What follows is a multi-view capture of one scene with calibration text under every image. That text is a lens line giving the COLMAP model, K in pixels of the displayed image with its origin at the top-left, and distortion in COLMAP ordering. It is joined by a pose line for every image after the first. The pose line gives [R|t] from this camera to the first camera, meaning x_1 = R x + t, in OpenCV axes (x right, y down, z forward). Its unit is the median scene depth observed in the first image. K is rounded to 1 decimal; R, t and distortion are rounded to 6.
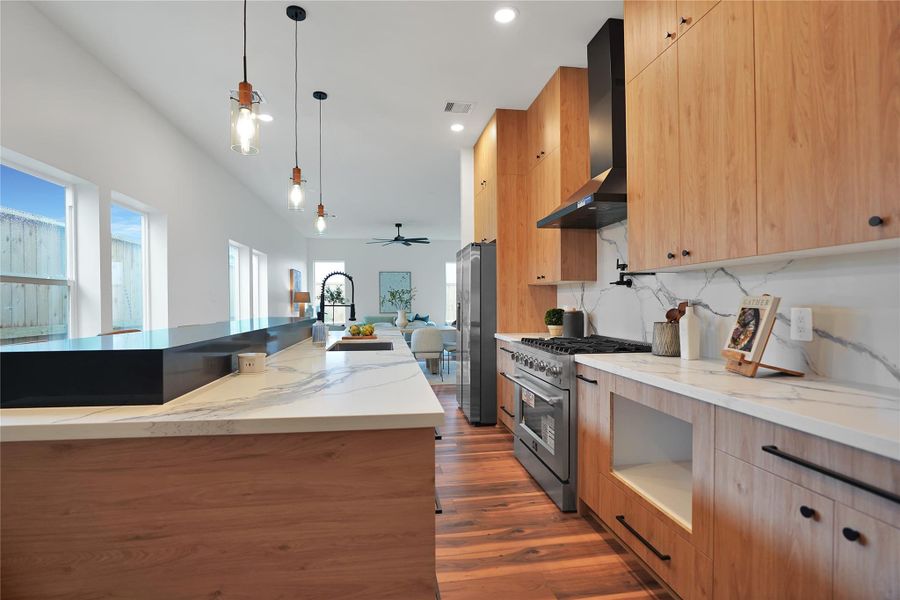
lens RADIAL K [[424.8, 0, 444.0], [0, 424.8, 302.7], [0, 0, 1]] dist [-0.018669, 0.000280]
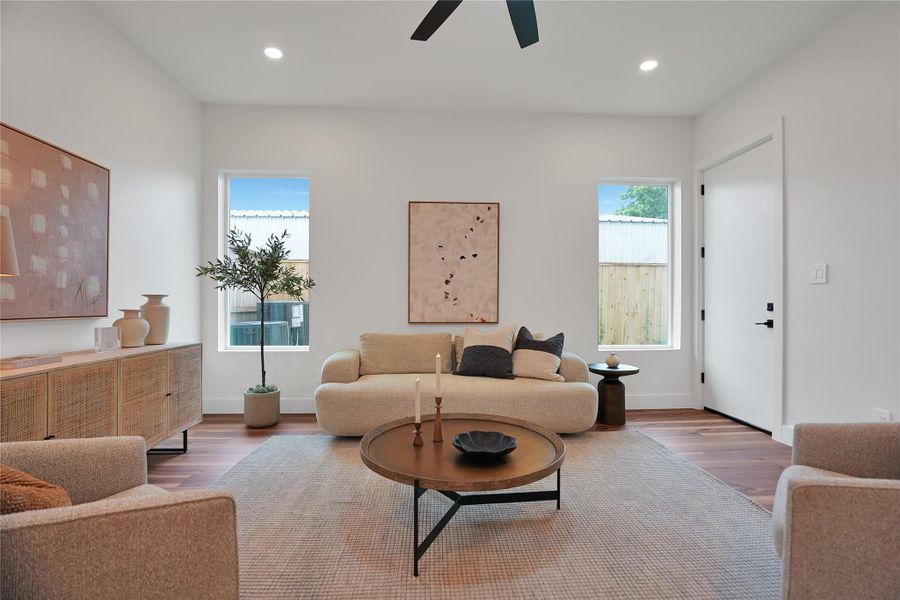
lens RADIAL K [[417.7, 0, 450.1], [0, 417.7, 307.2], [0, 0, 1]] dist [-0.002665, -0.000336]
pose [[0.996701, 0.000041, -0.081158, -0.115421], [0.000194, 0.999996, 0.002889, 0.012722], [0.081158, -0.002895, 0.996697, 0.846750]]
